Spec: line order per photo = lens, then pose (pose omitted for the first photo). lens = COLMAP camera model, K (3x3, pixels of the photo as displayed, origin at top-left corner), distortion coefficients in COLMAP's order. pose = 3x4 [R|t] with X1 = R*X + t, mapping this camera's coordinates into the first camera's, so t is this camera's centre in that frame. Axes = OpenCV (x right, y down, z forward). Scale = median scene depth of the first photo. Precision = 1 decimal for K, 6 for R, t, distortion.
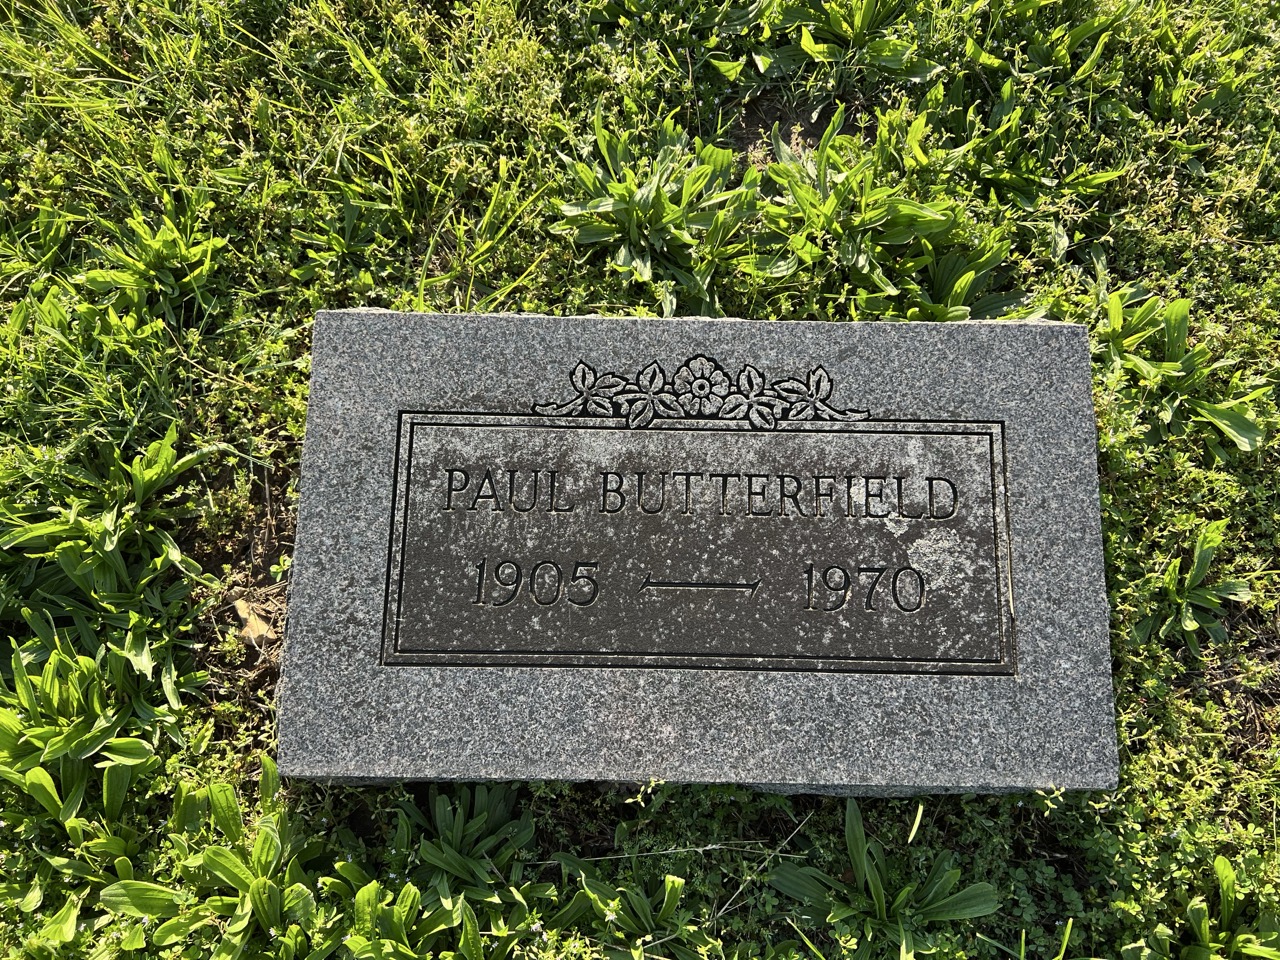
lens RADIAL K [[944.2, 0, 640.0], [0, 944.2, 480.0], [0, 0, 1]] dist [0.058483, -0.091010]
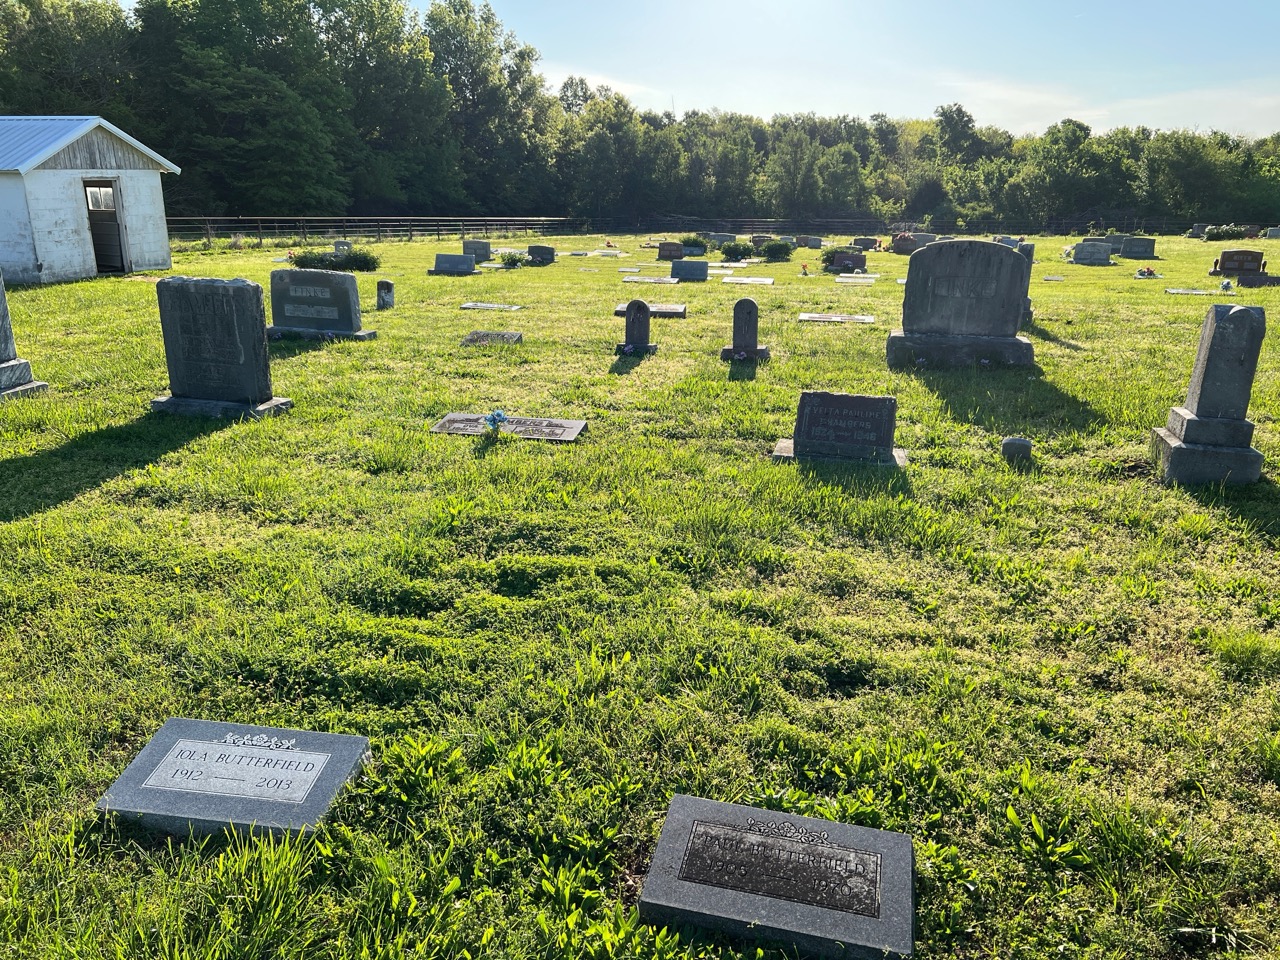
lens RADIAL K [[970.7, 0, 640.0], [0, 970.7, 480.0], [0, 0, 1]] dist [0.050933, -0.062812]
pose [[0.972314, 0.087011, -0.216874, 0.181881], [-0.226812, 0.574726, -0.786286, 1.811237], [0.056228, 0.813707, 0.578550, -1.791919]]
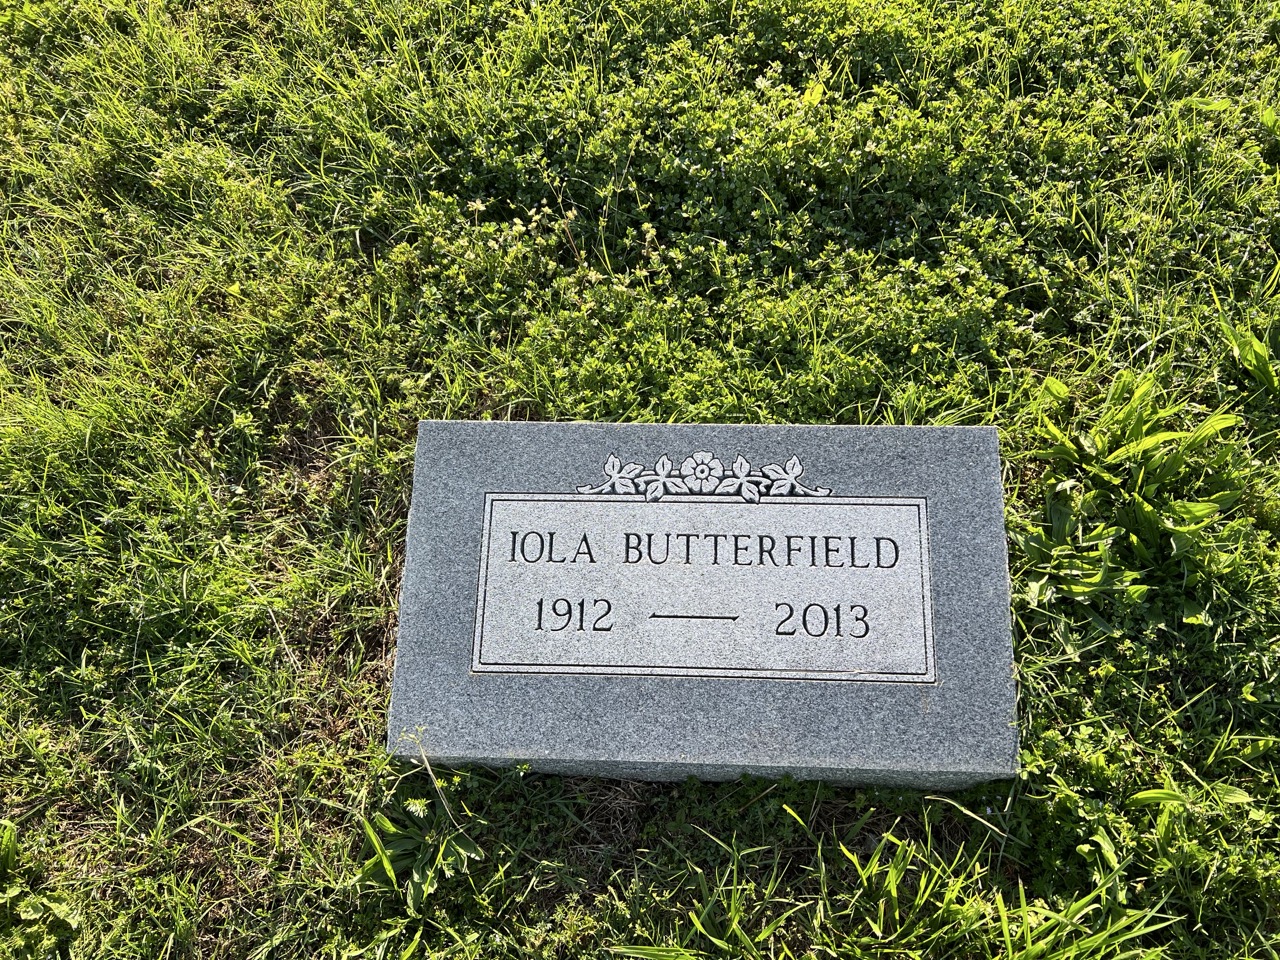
lens RADIAL K [[970.7, 0, 640.0], [0, 970.7, 480.0], [0, 0, 1]] dist [0.050933, -0.062812]
pose [[0.989956, 0.093177, -0.106330, -1.787323], [-0.105241, 0.987875, -0.114141, 0.047102], [0.094405, 0.124185, 0.987758, -0.346919]]
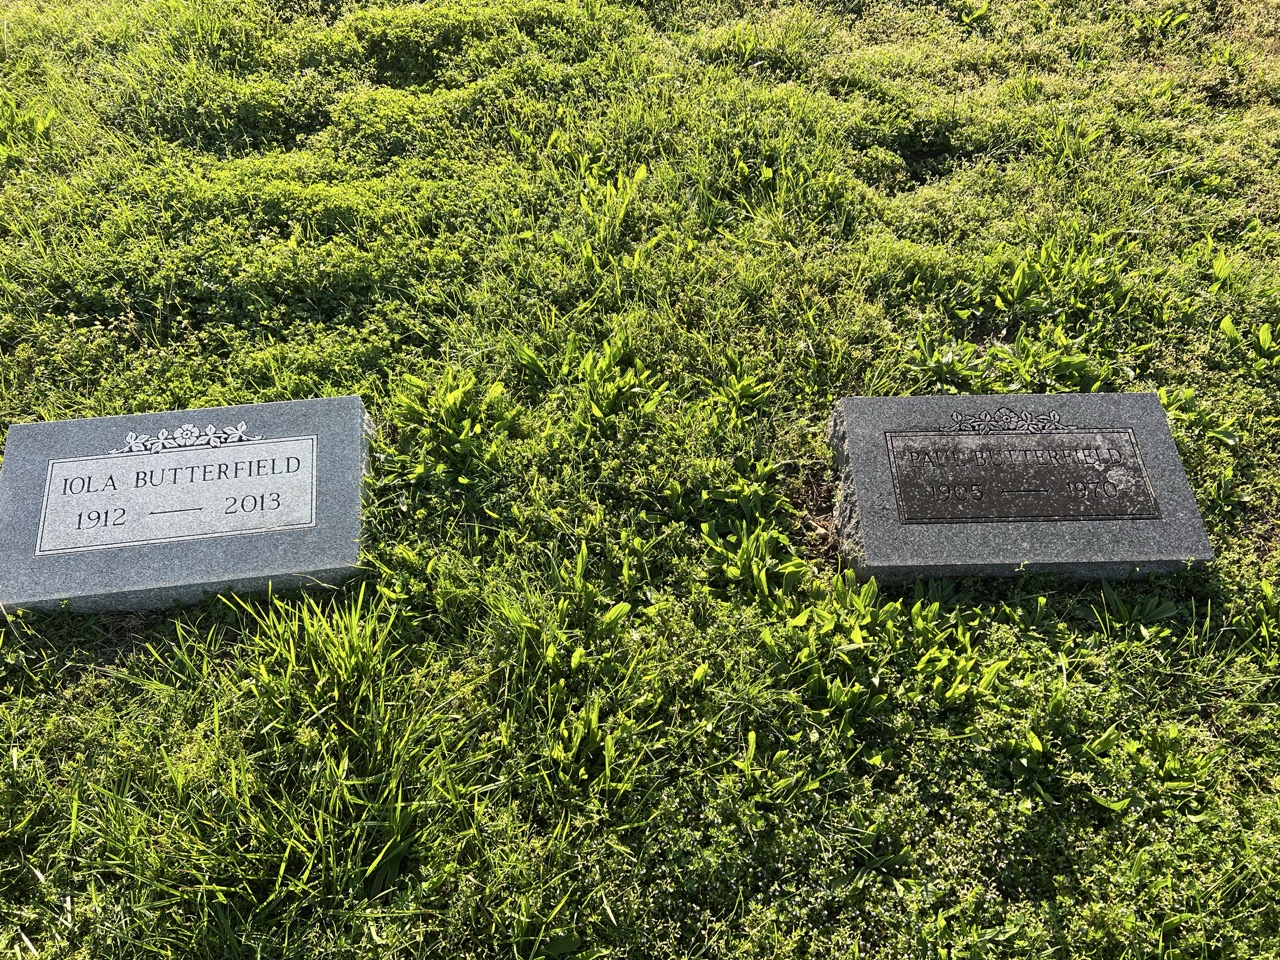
lens RADIAL K [[970.7, 0, 640.0], [0, 970.7, 480.0], [0, 0, 1]] dist [0.050933, -0.062812]
pose [[0.998336, -0.032874, 0.047374, -0.916807], [0.046687, 0.942997, -0.329510, 0.763671], [-0.033841, 0.331174, 0.942963, -1.171856]]
